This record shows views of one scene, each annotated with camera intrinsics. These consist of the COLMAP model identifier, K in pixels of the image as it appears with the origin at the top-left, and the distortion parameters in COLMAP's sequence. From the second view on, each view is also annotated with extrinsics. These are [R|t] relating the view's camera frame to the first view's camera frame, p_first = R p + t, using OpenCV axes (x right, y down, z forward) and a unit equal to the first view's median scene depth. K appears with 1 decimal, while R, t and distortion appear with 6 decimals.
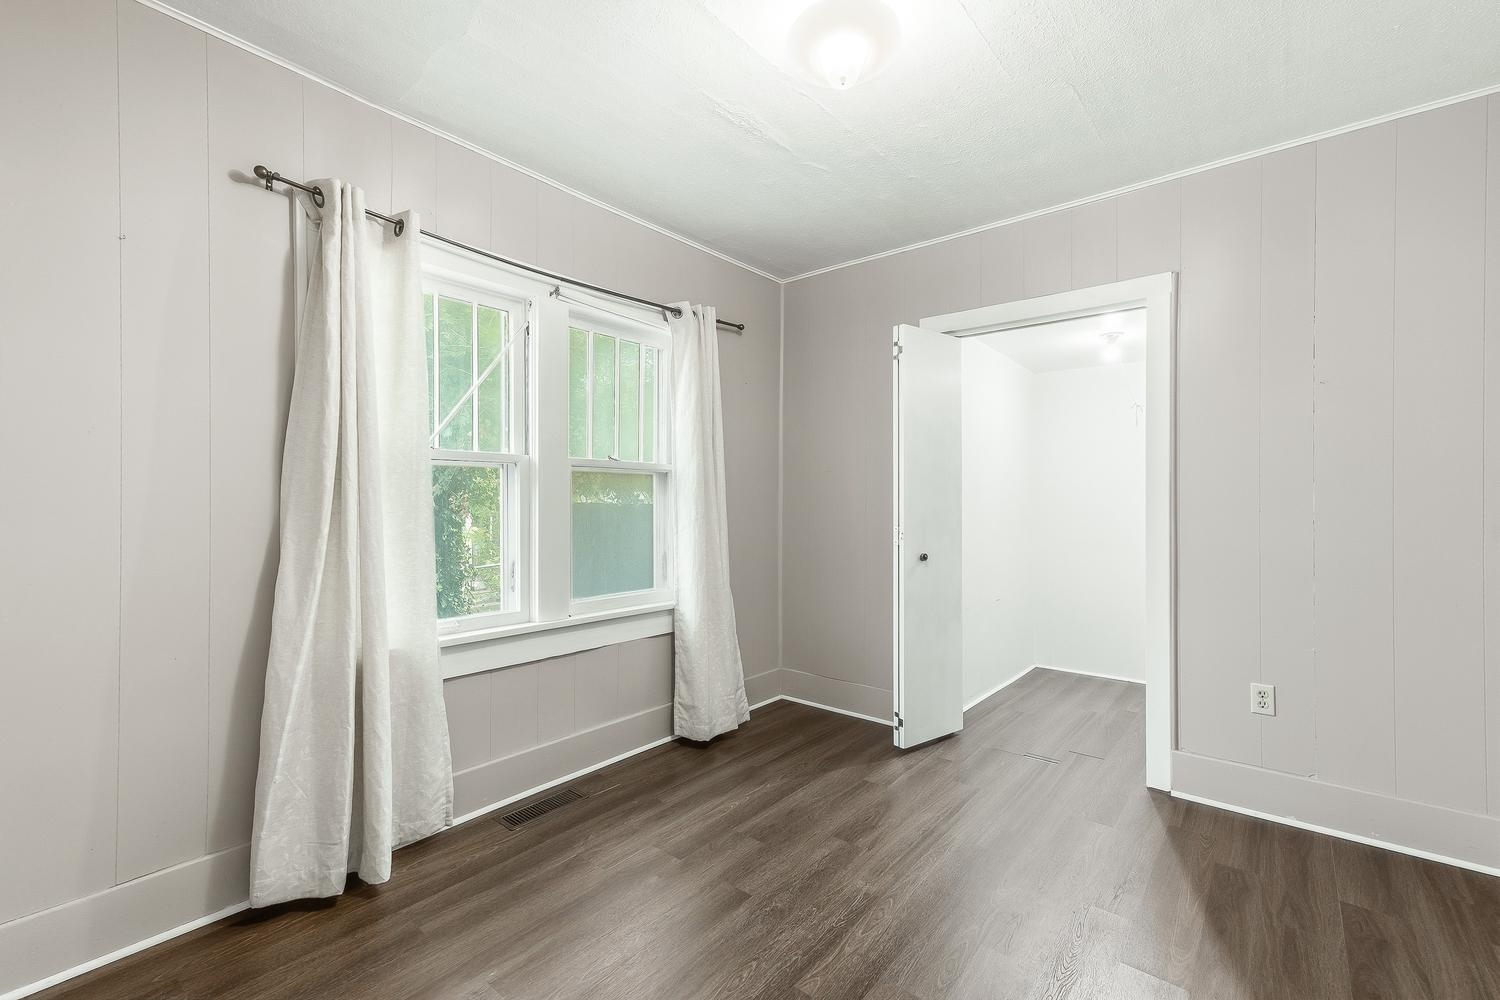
lens RADIAL K [[644.4, 0, 748.6], [0, 644.4, 471.2], [0, 0, 1]] dist [0.000865, 0.000206]
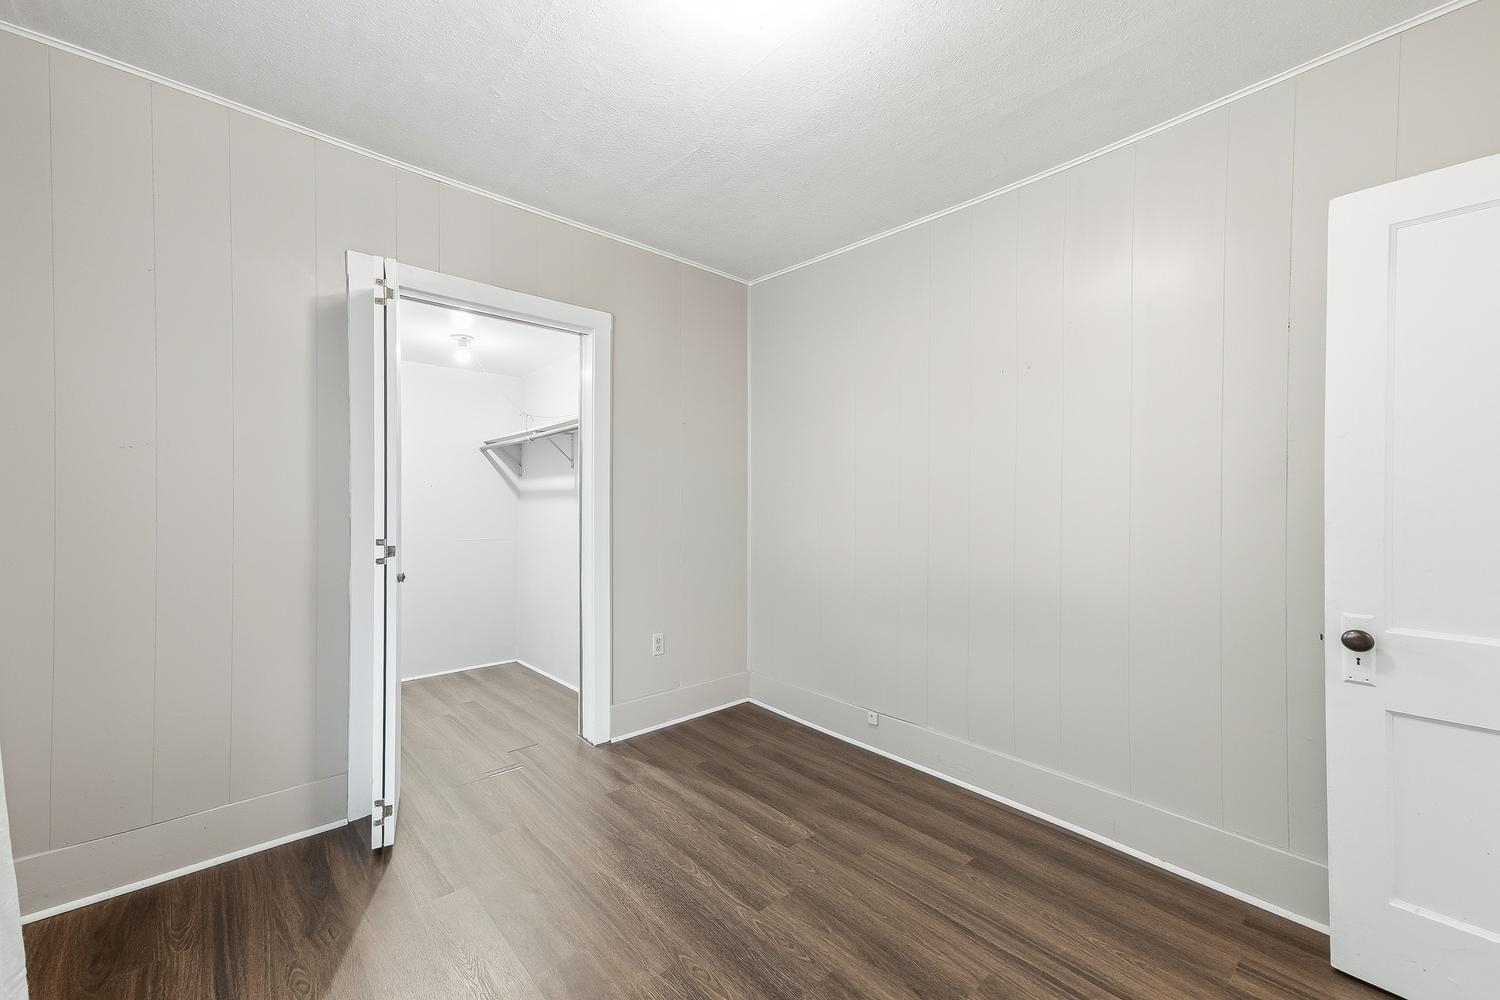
lens RADIAL K [[593.5, 0, 742.5], [0, 593.5, 501.3], [0, 0, 1]] dist [0.024145, 0.000314]
pose [[0.148759, -0.004810, 0.988862, -0.447414], [-0.049621, 0.998692, 0.012322, 0.016431], [-0.987628, -0.050902, 0.148326, 0.629663]]
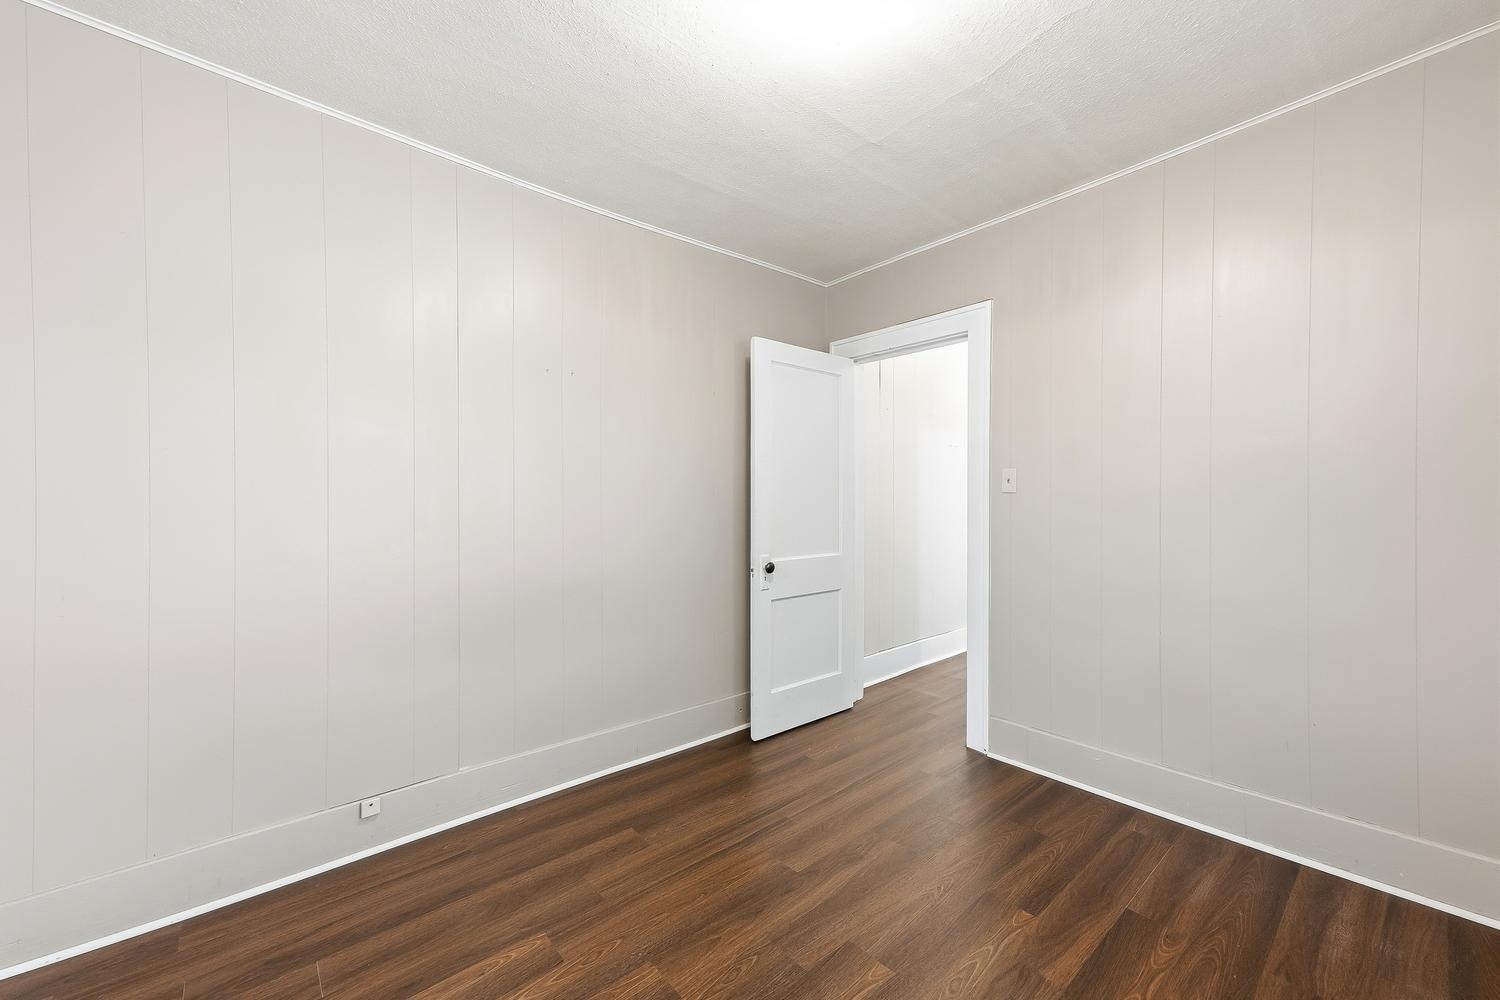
lens RADIAL K [[593.5, 0, 742.5], [0, 593.5, 501.3], [0, 0, 1]] dist [0.024145, 0.000314]
pose [[-0.986054, -0.004284, 0.166370, 0.094953], [-0.010624, 0.999250, -0.037232, 0.044140], [-0.166085, -0.038480, -0.985360, 1.276373]]
